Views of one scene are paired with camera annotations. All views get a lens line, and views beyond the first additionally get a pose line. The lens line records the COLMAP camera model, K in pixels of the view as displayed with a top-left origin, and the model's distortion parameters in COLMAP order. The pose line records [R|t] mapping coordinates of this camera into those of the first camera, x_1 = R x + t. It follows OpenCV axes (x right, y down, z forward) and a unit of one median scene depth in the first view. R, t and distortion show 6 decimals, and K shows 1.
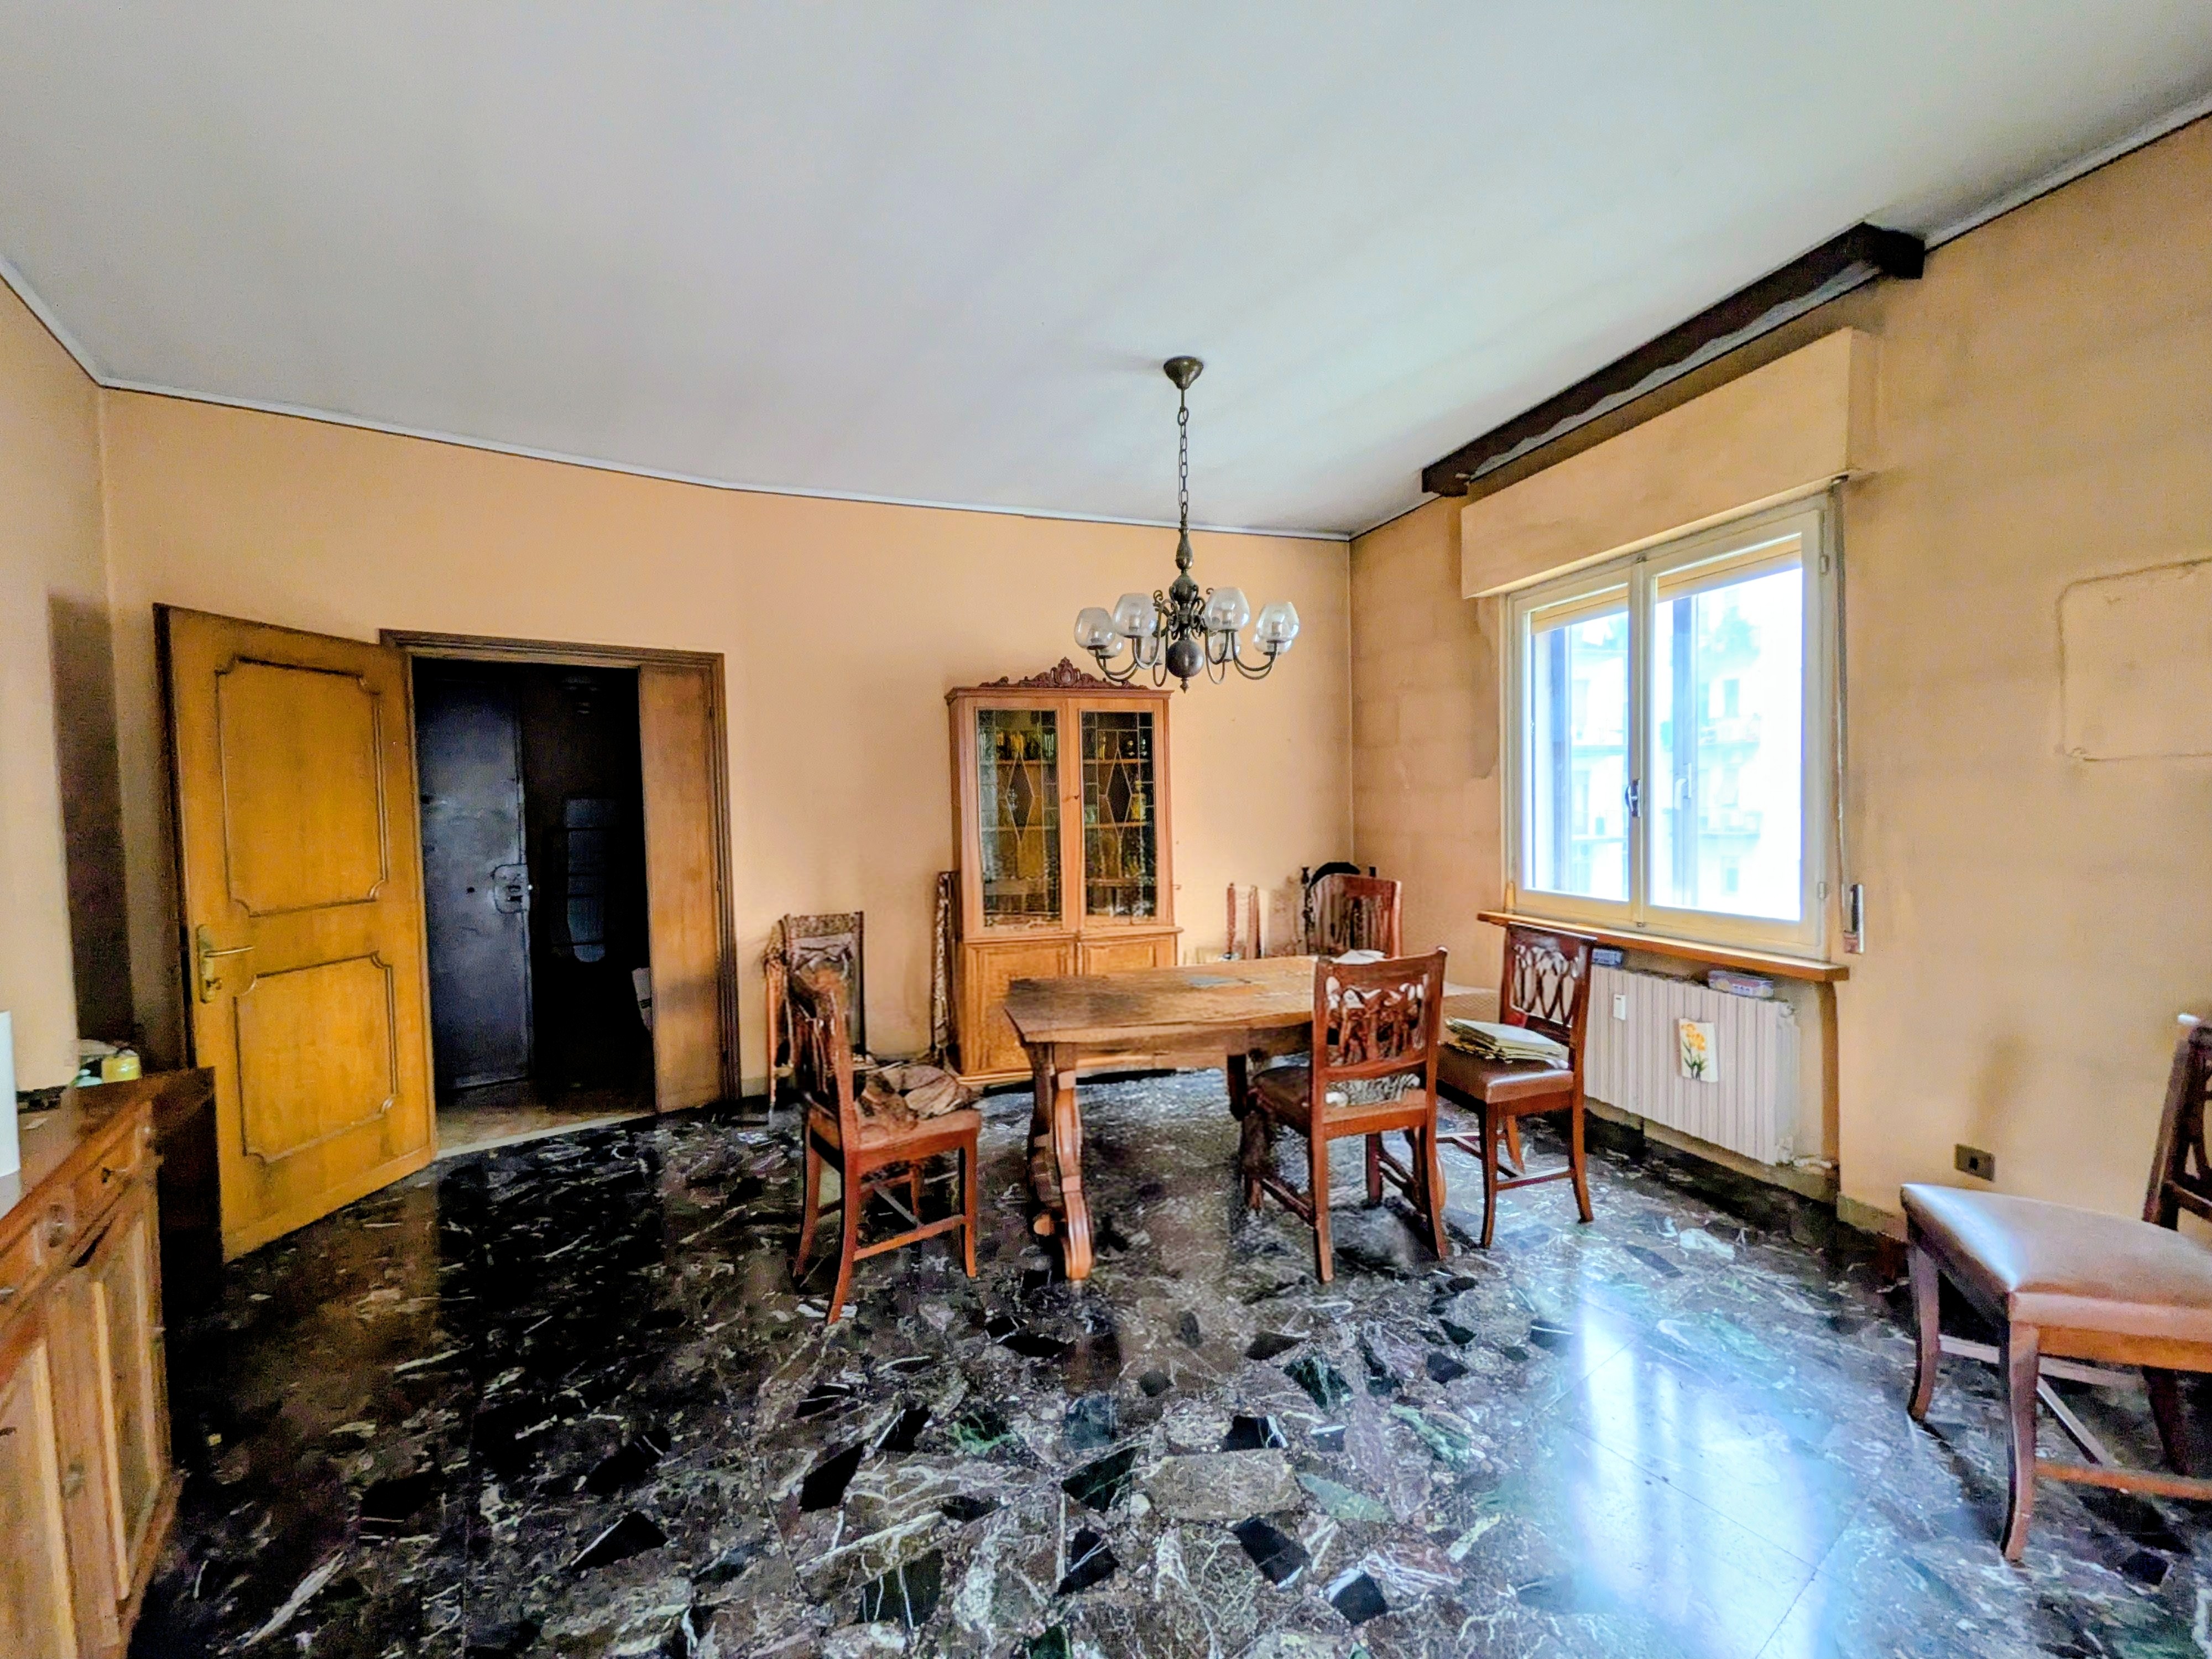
lens RADIAL K [[861.1, 0, 1106.0], [0, 861.1, 829.5], [0, 0, 1]] dist [0.000064, -0.000064]
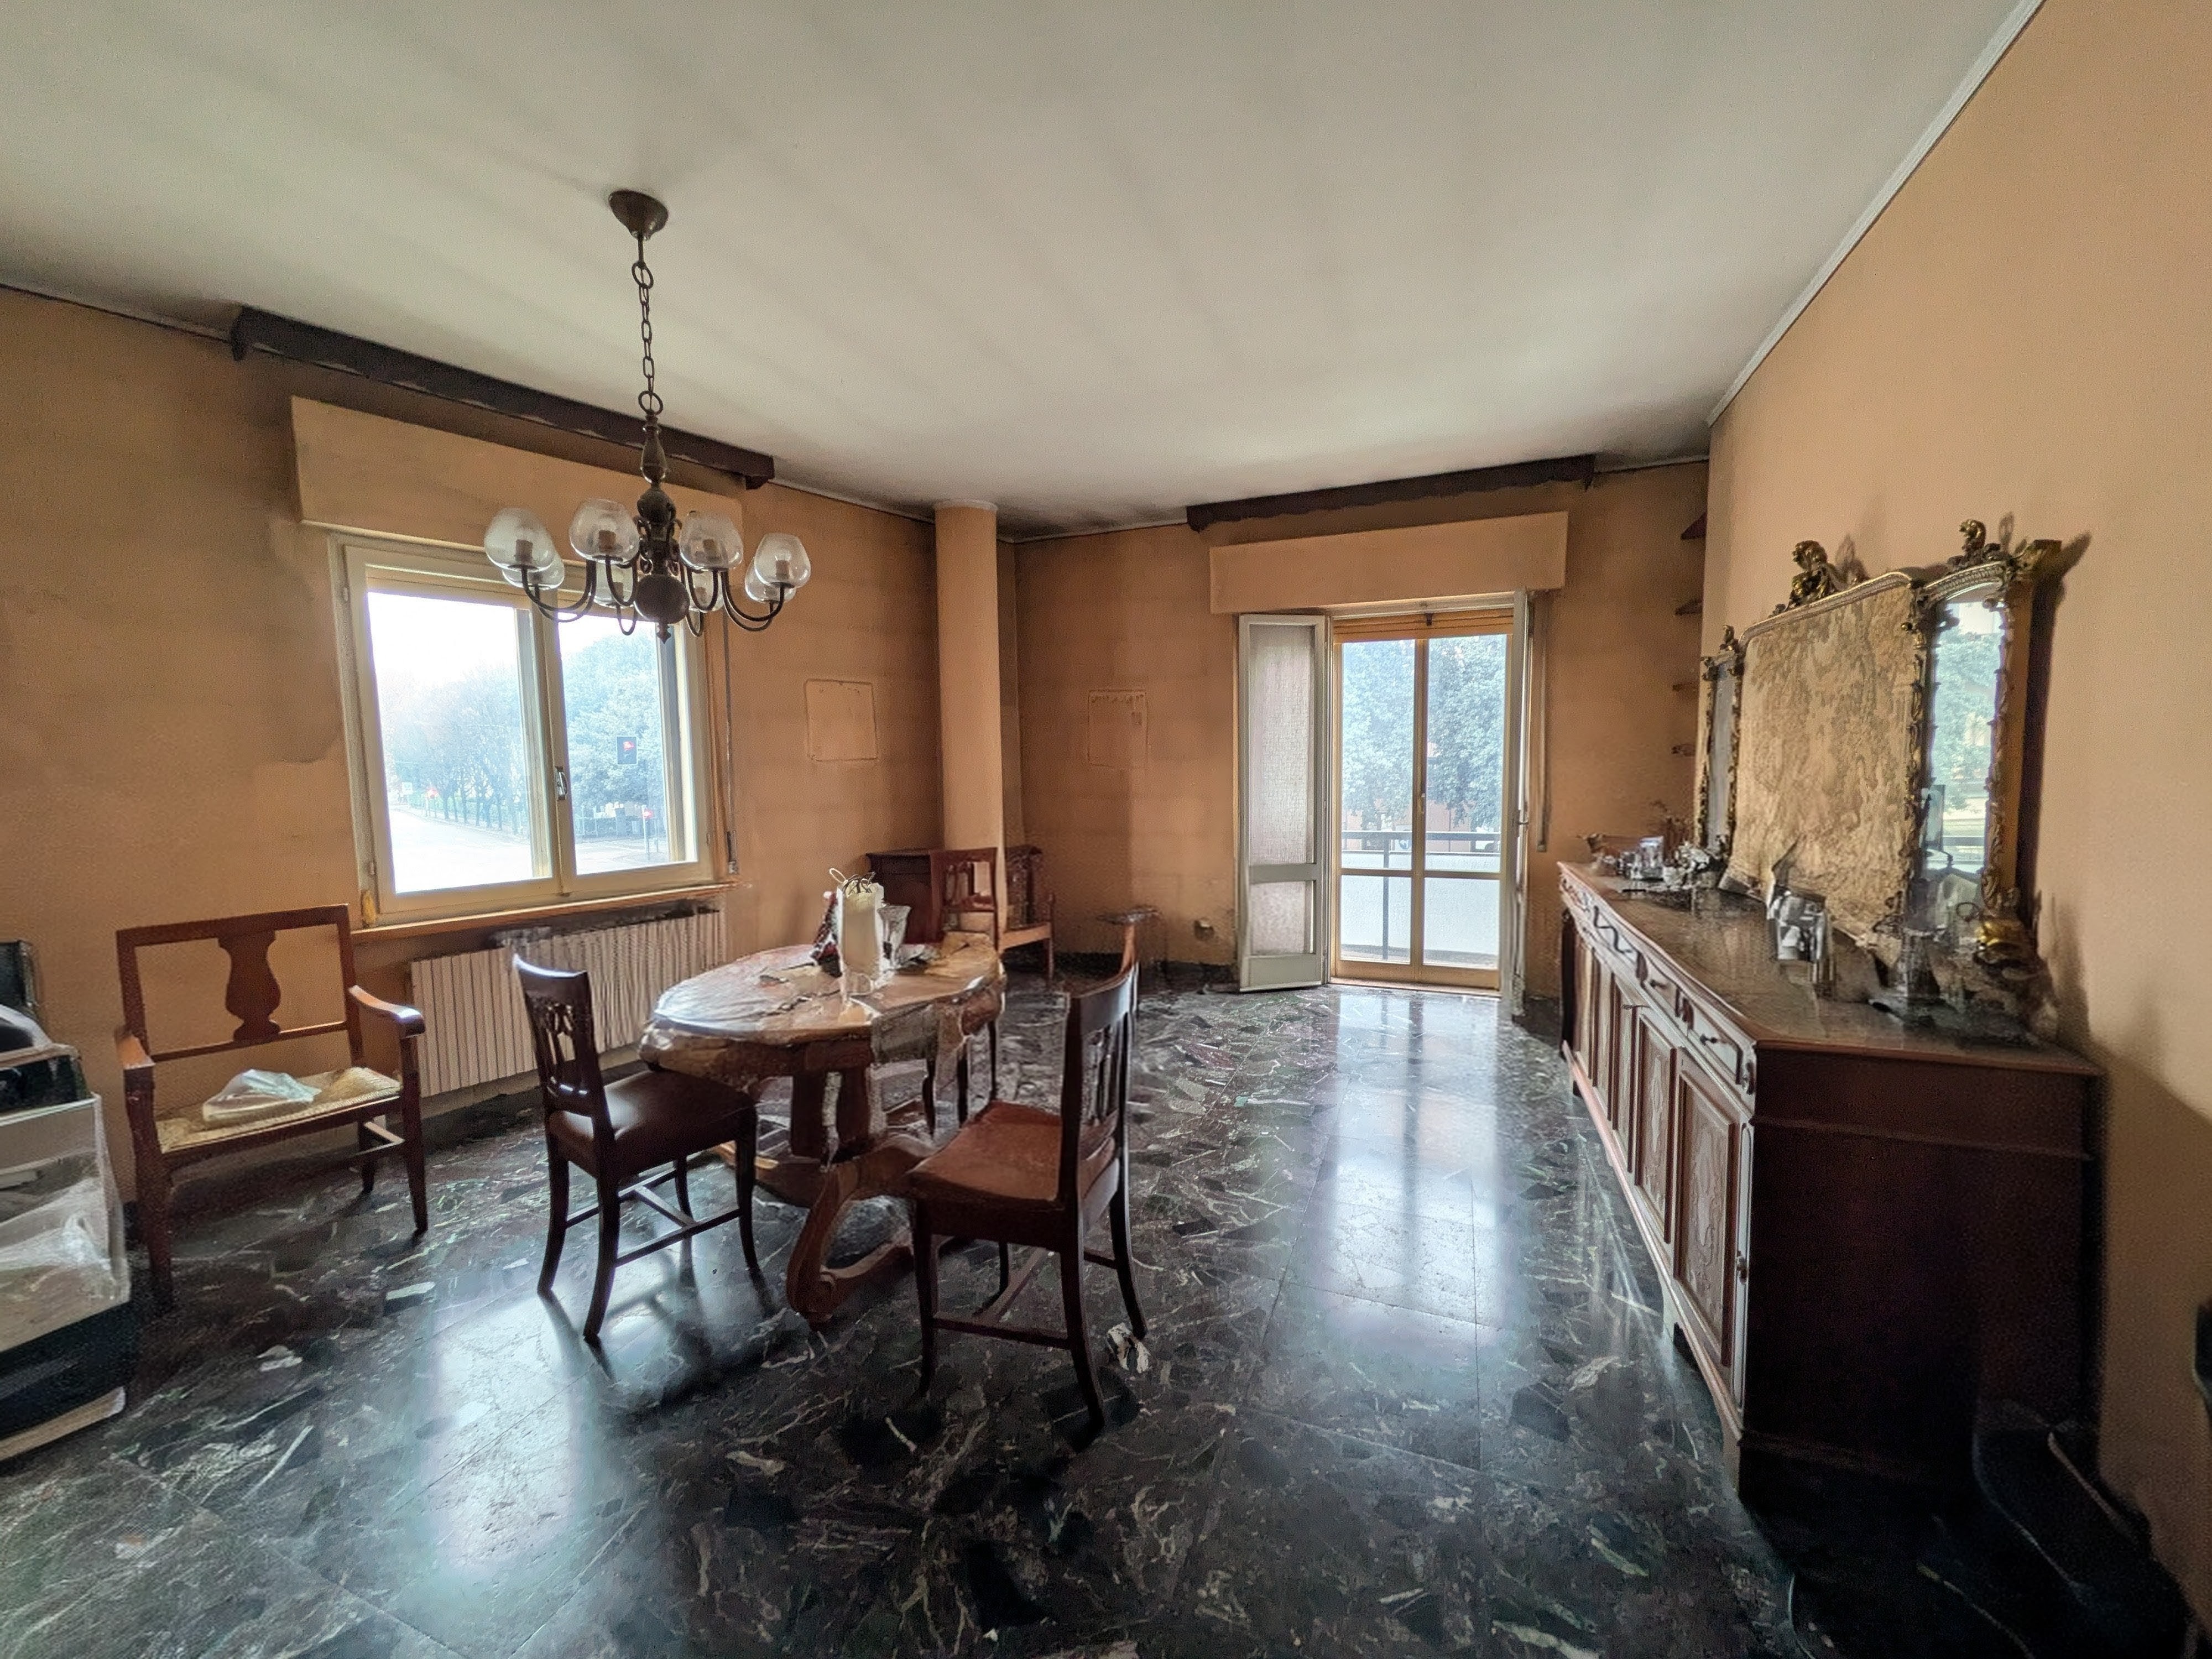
lens RADIAL K [[861.1, 0, 1106.0], [0, 861.1, 829.5], [0, 0, 1]] dist [0.000064, -0.000064]
pose [[-0.544732, -0.040949, 0.837610, -1.004915], [0.053417, 0.995085, 0.083387, -0.045190], [-0.836907, 0.090166, -0.539867, 1.414602]]
